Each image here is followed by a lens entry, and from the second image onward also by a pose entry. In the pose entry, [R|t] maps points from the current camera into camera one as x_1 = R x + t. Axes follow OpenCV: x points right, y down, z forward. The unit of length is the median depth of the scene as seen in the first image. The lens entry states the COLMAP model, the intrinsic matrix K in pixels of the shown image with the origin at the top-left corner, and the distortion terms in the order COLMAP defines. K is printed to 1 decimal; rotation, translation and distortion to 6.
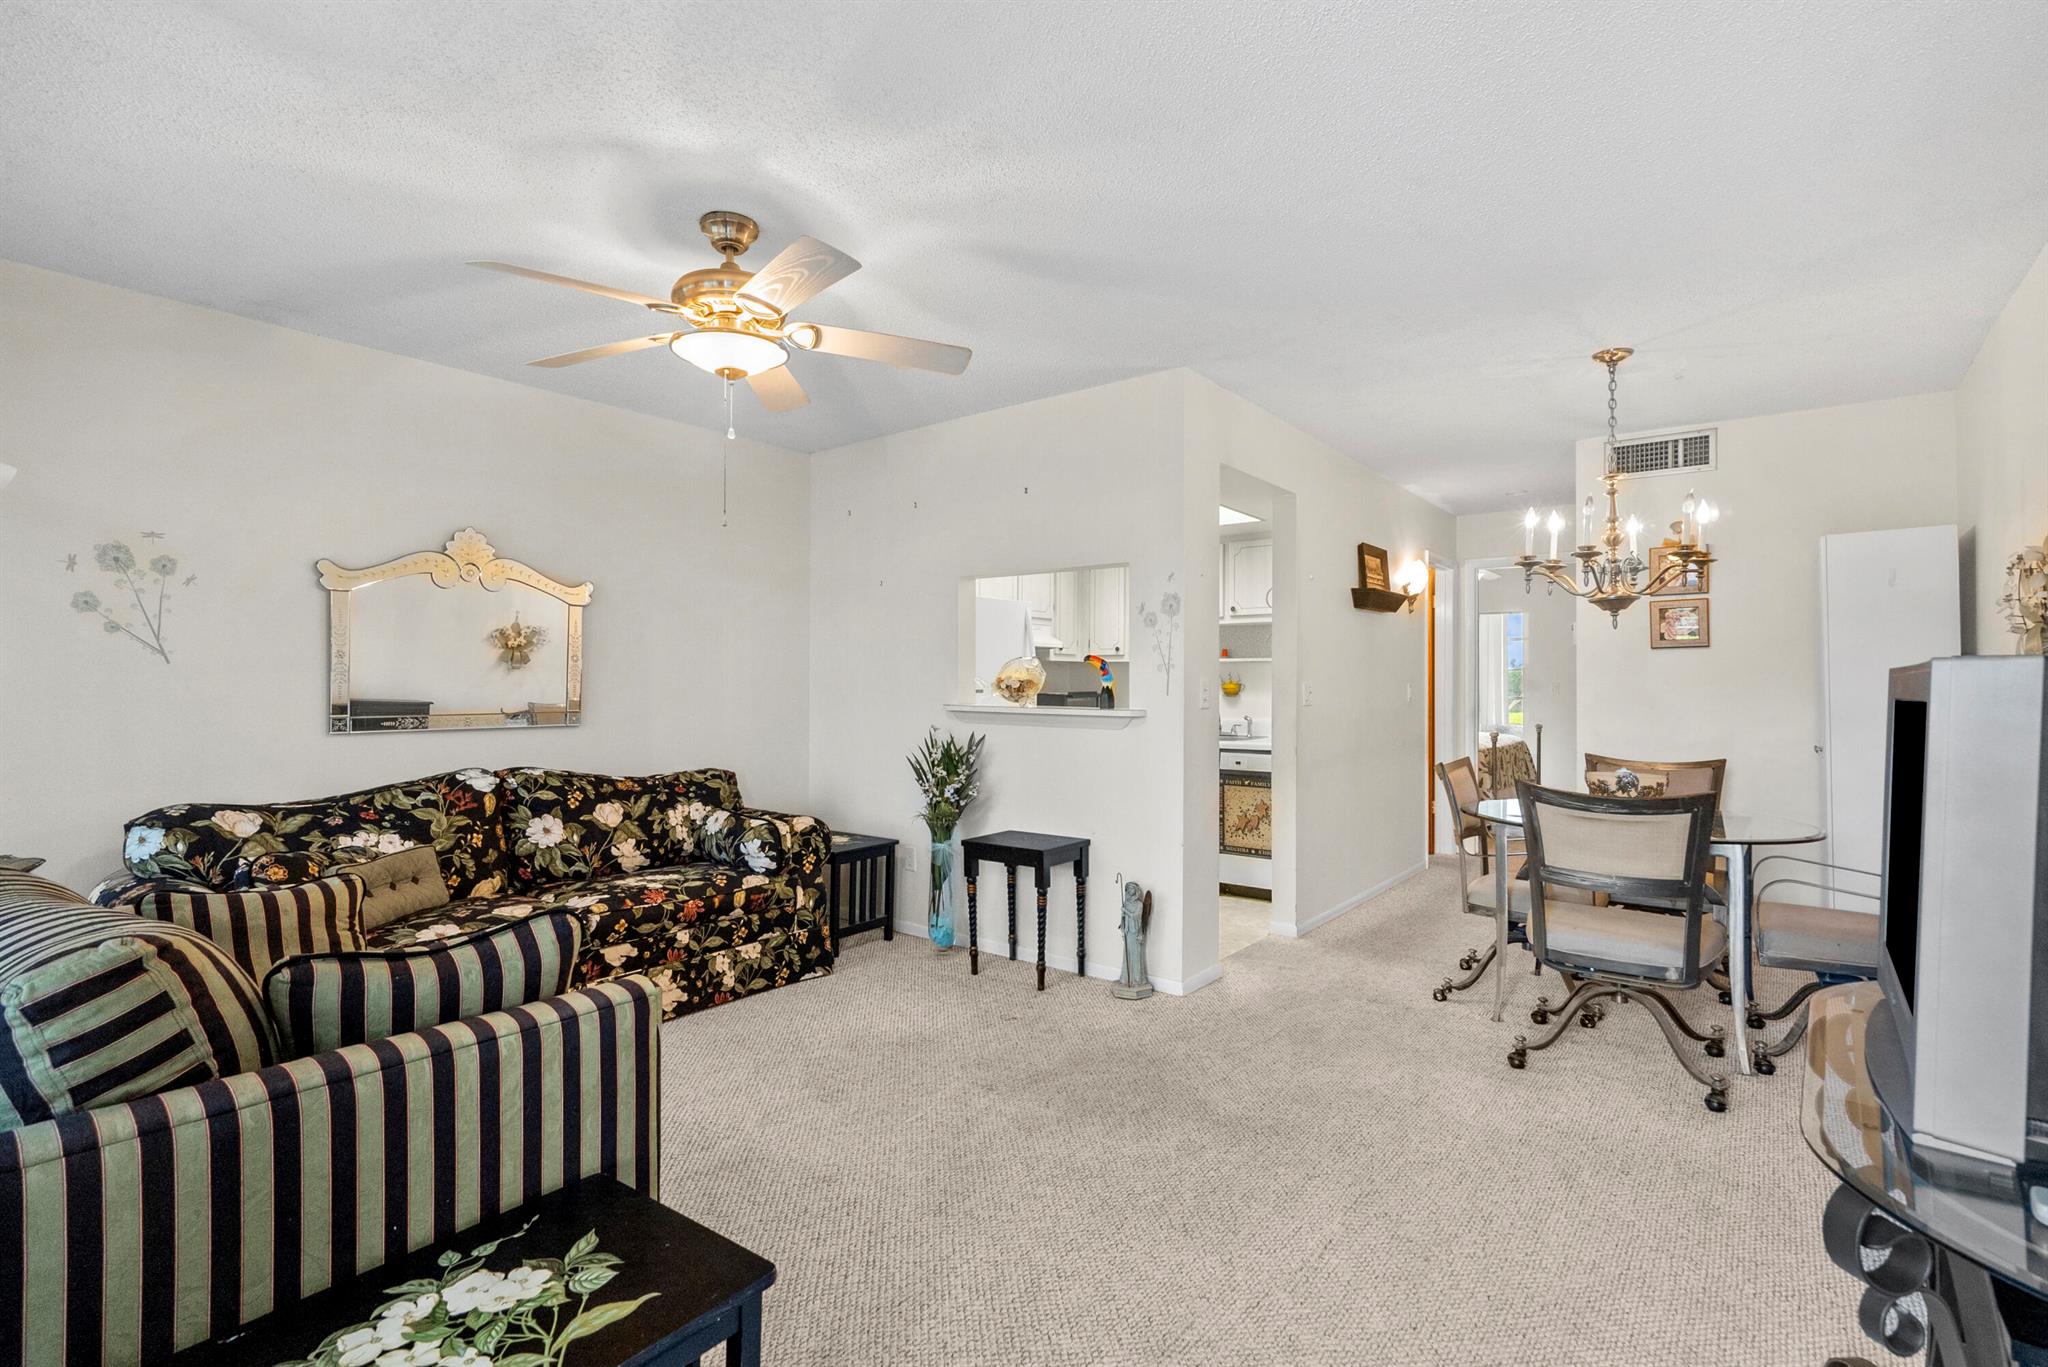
lens RADIAL K [[941.5, 0, 1019.5], [0, 941.5, 682.4], [0, 0, 1]] dist [-0.006926, 0.001952]
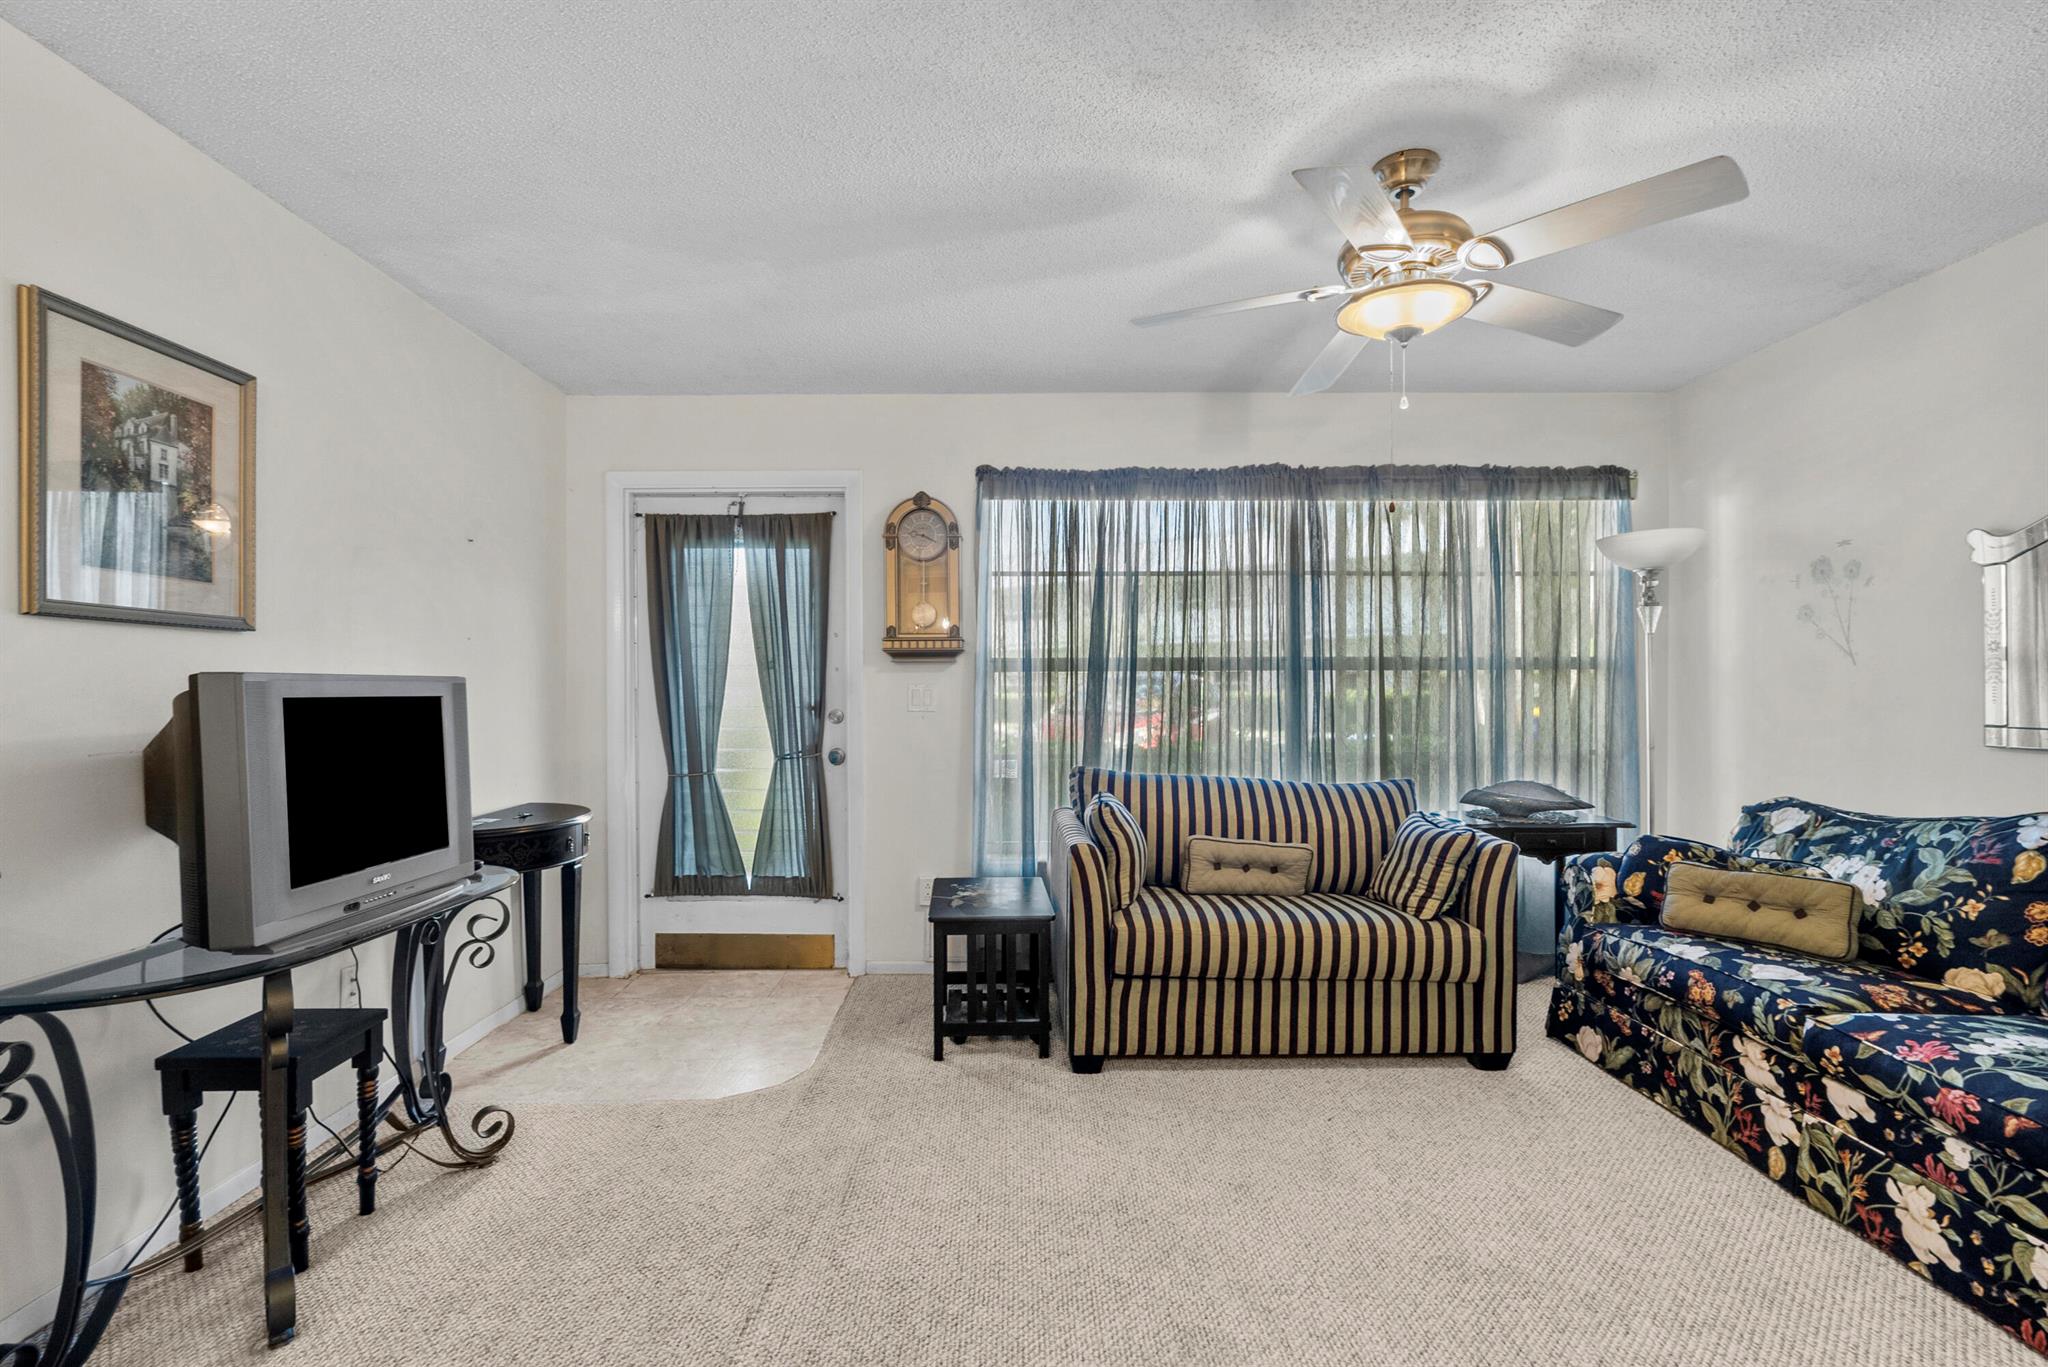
lens RADIAL K [[941.5, 0, 1018.5], [0, 941.5, 697.7], [0, 0, 1]] dist [-0.006926, 0.001952]
pose [[-0.777906, 0.006257, -0.628350, 0.362086], [-0.000520, 0.999944, 0.010600, 0.004563], [0.628381, 0.008572, -0.777859, 0.985839]]
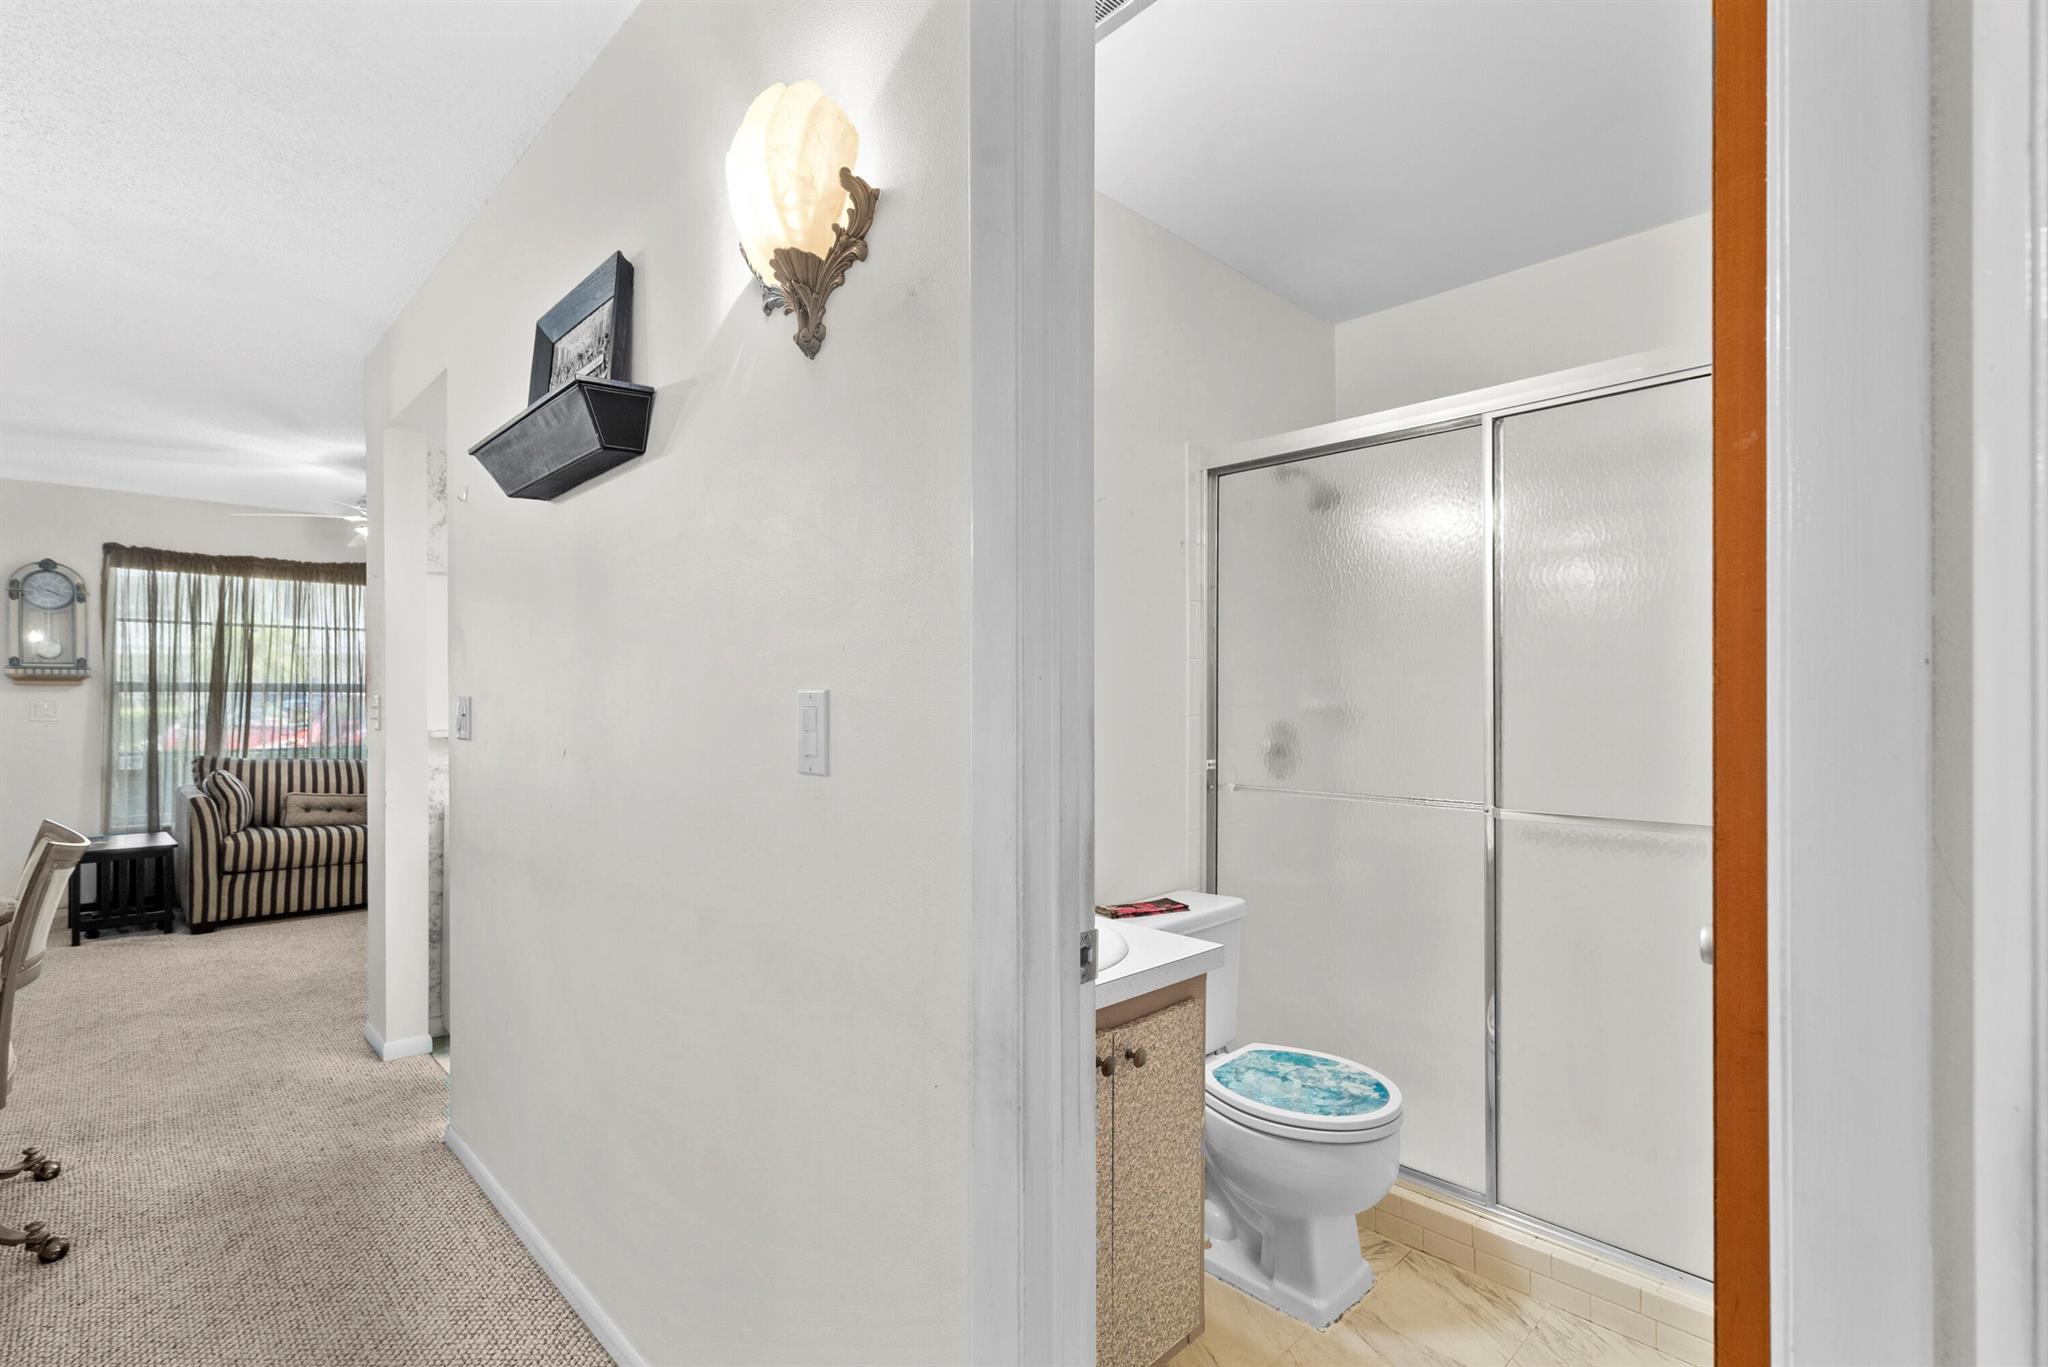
lens RADIAL K [[941.5, 0, 1024.4], [0, 941.5, 695.1], [0, 0, 1]] dist [-0.006926, 0.001952]
pose [[-0.122433, -0.005503, -0.992461, 0.997935], [-0.001003, 0.999985, -0.005421, -0.001894], [0.992476, 0.000332, -0.122437, 1.725695]]
